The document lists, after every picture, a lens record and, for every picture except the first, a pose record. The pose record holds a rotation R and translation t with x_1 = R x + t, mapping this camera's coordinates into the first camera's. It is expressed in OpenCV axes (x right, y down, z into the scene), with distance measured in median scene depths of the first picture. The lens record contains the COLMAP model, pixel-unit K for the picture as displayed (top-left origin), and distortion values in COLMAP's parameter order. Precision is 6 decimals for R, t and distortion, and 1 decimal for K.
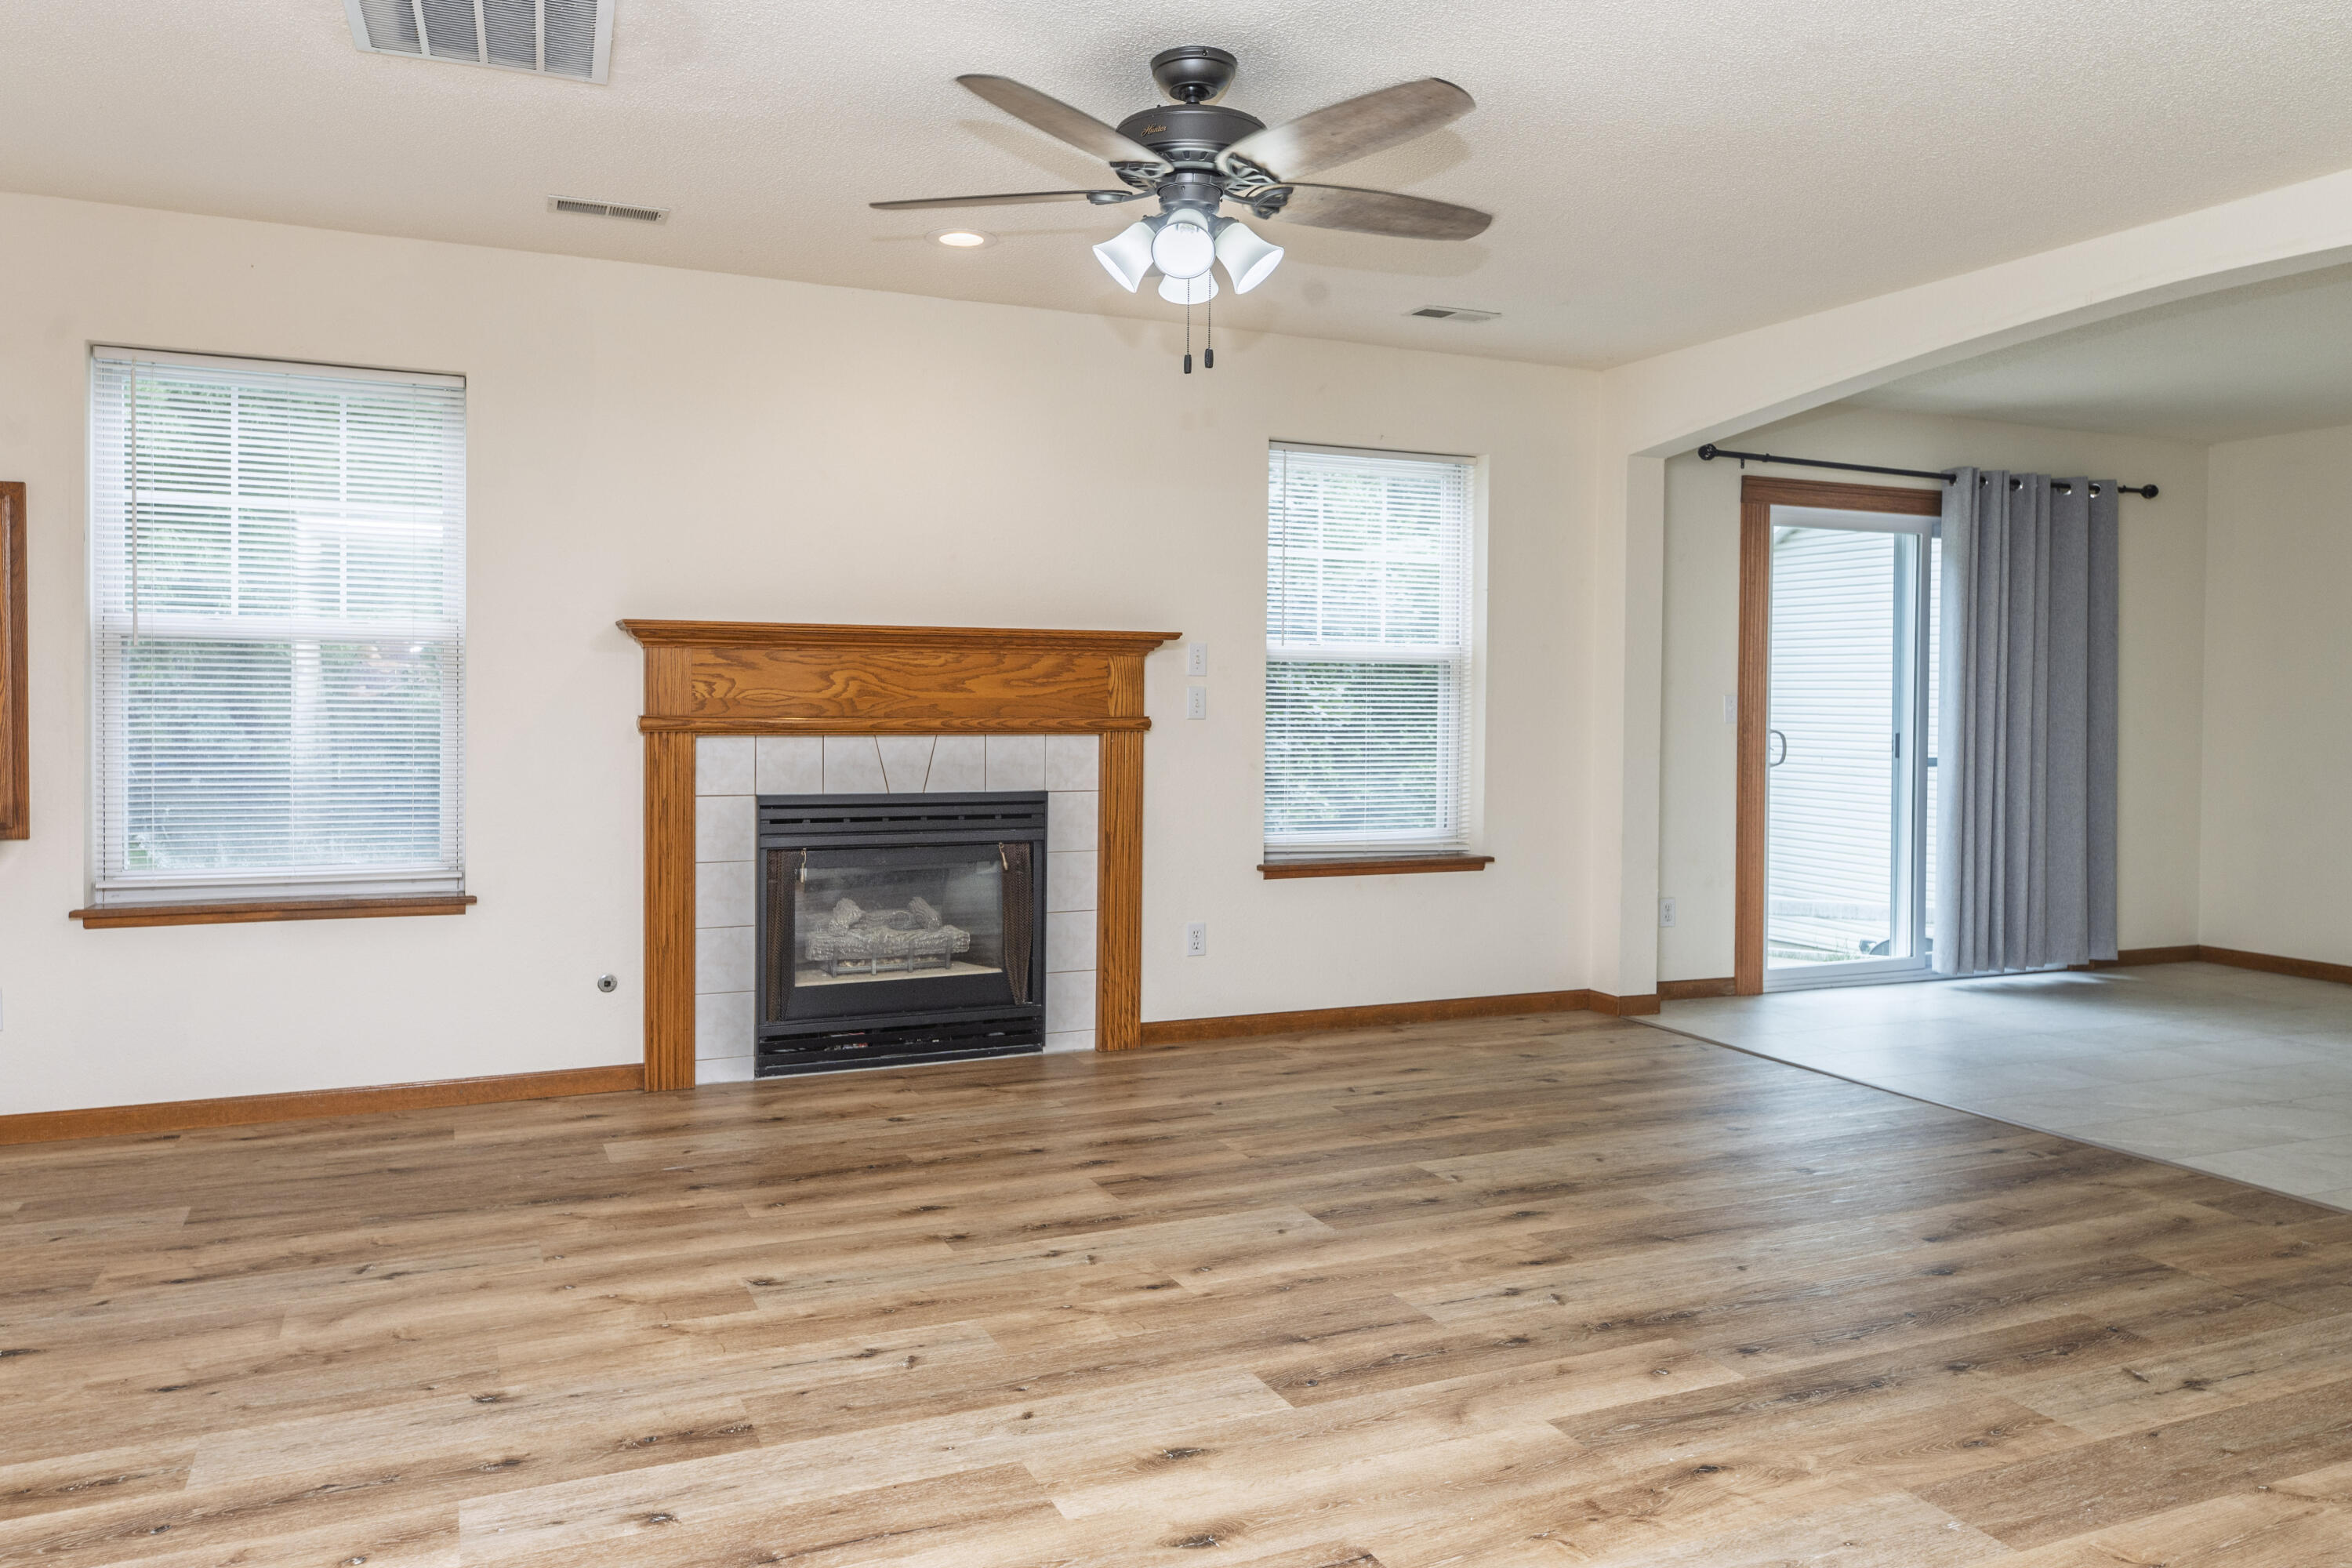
lens RADIAL K [[1631.8, 0, 1178.6], [0, 1631.8, 713.5], [0, 0, 1]] dist [0.017942, 0.001255]
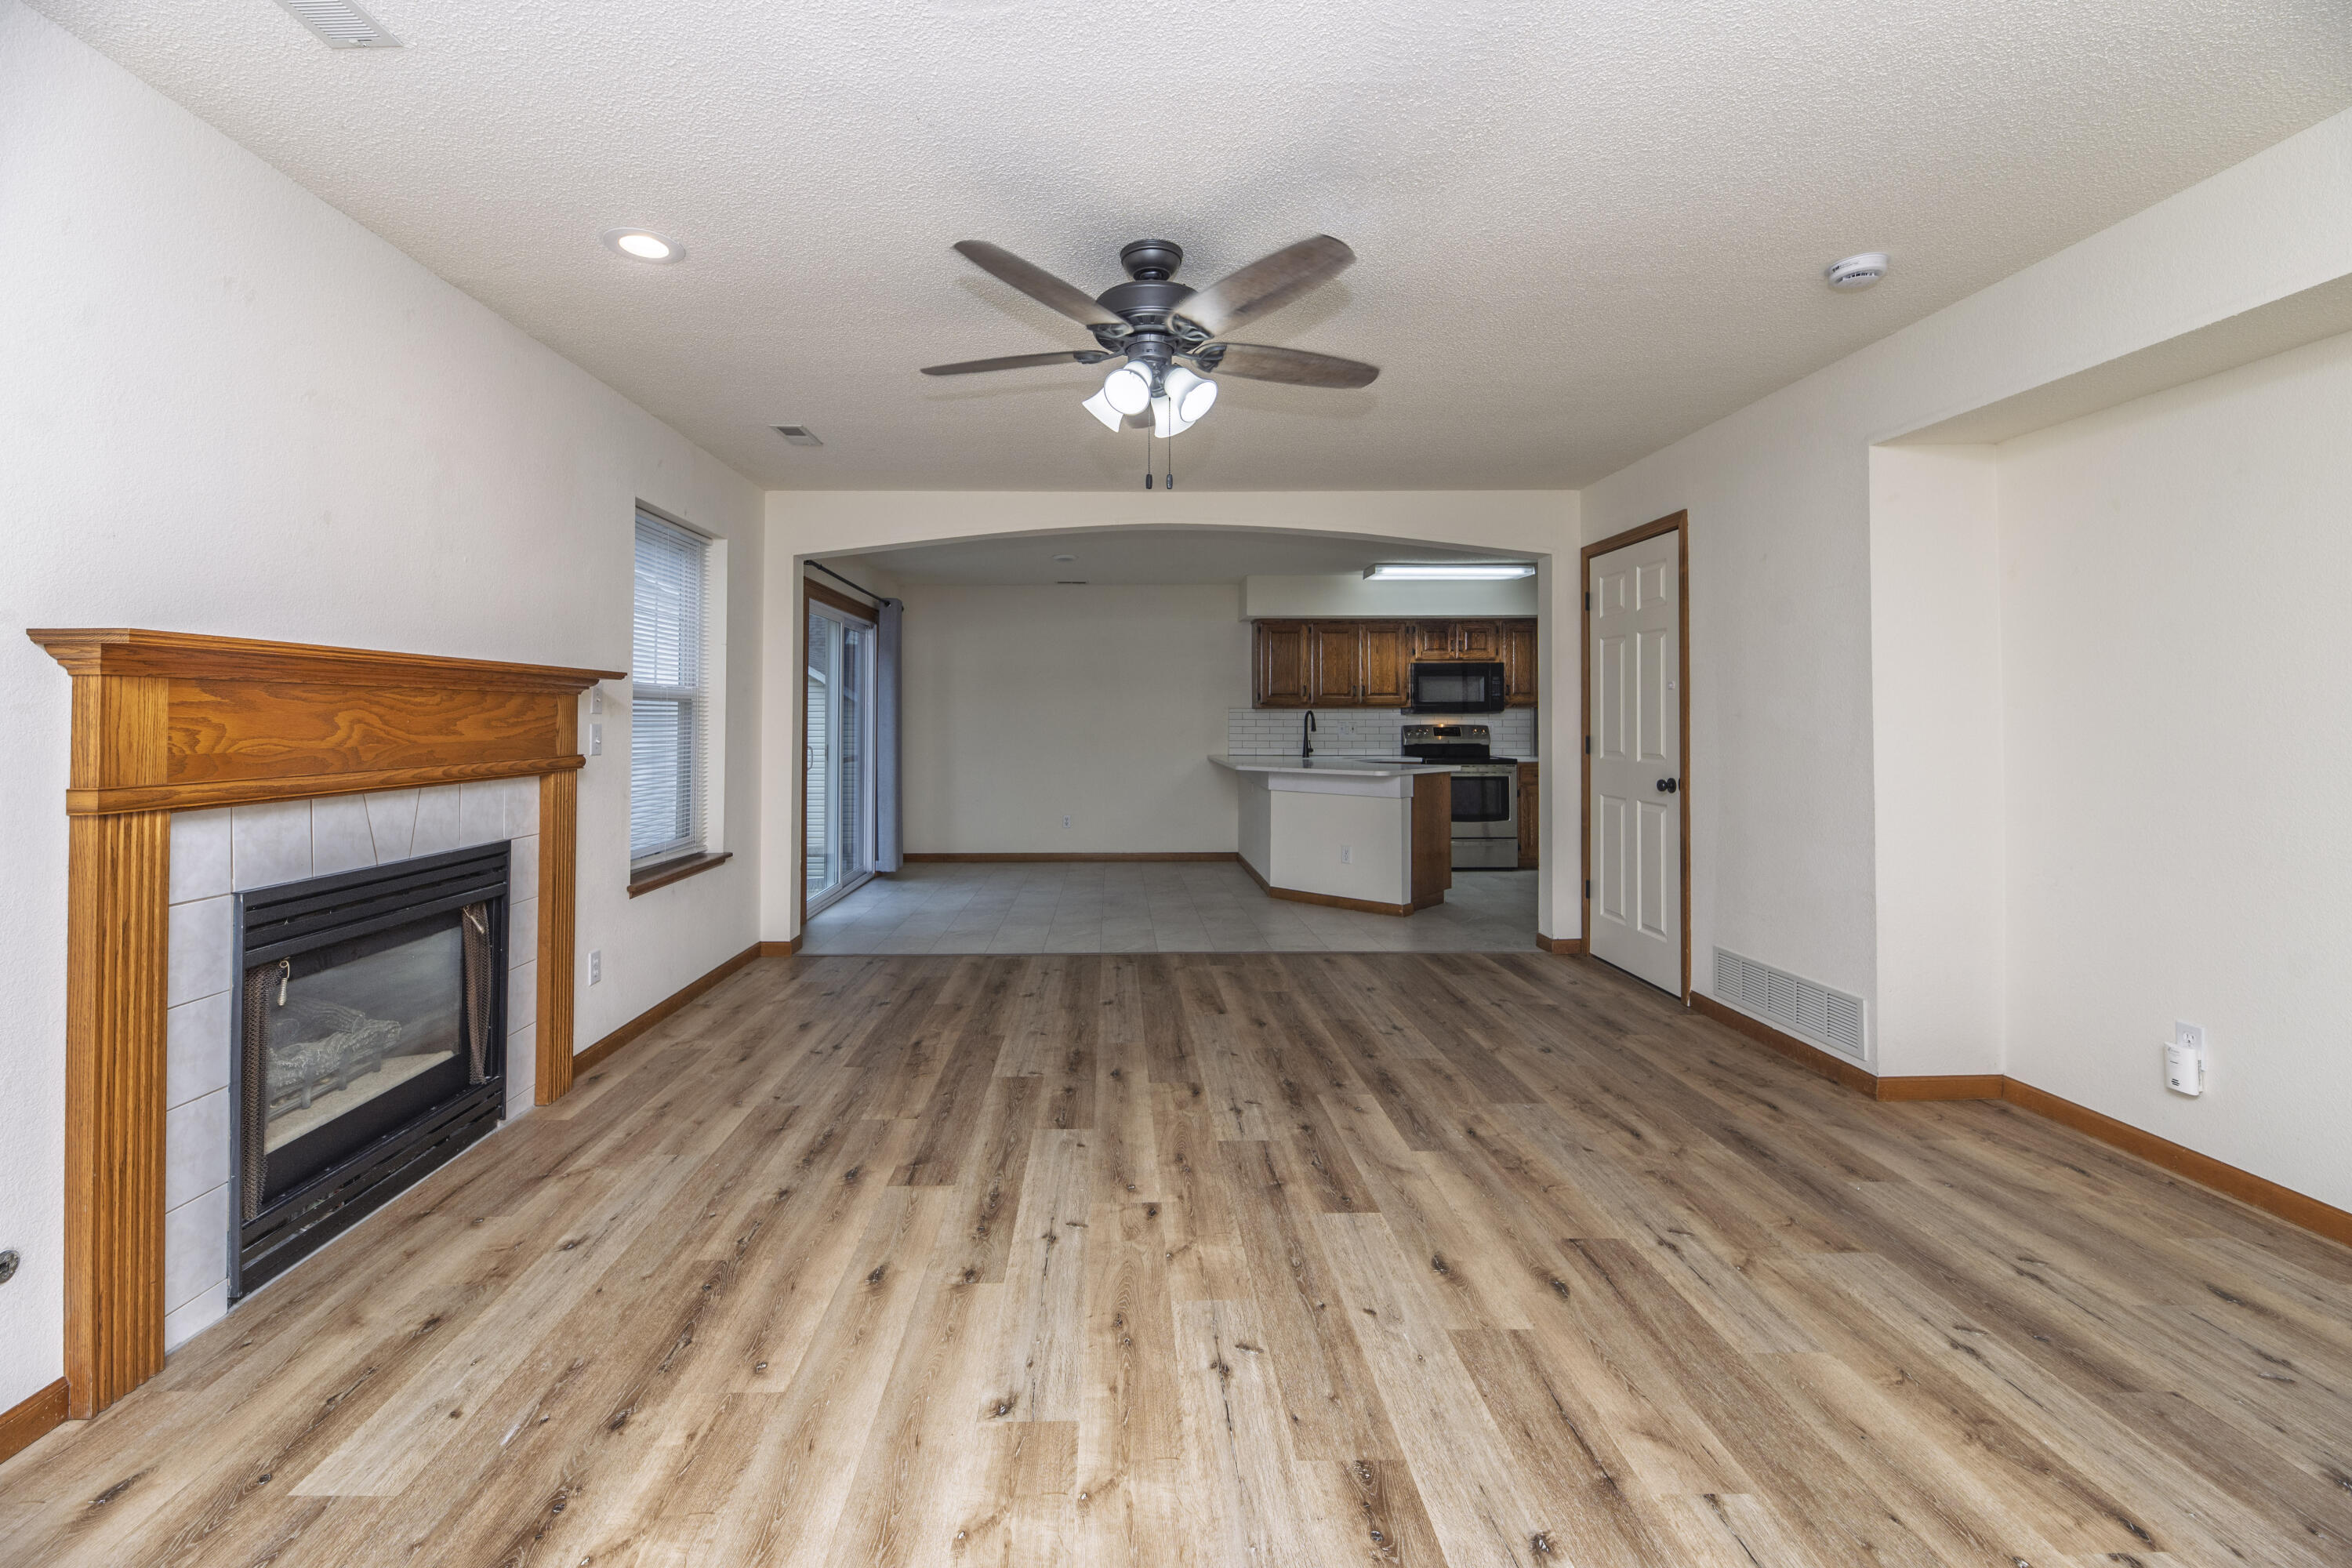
lens RADIAL K [[994.8, 0, 1136.0], [0, 994.8, 706.5], [0, 0, 1]] dist [-0.002016, -0.000281]
pose [[0.384322, 0.003914, 0.923191, -0.659157], [0.009620, 0.999920, -0.008244, -0.028118], [-0.923149, 0.012050, 0.384254, 0.649997]]
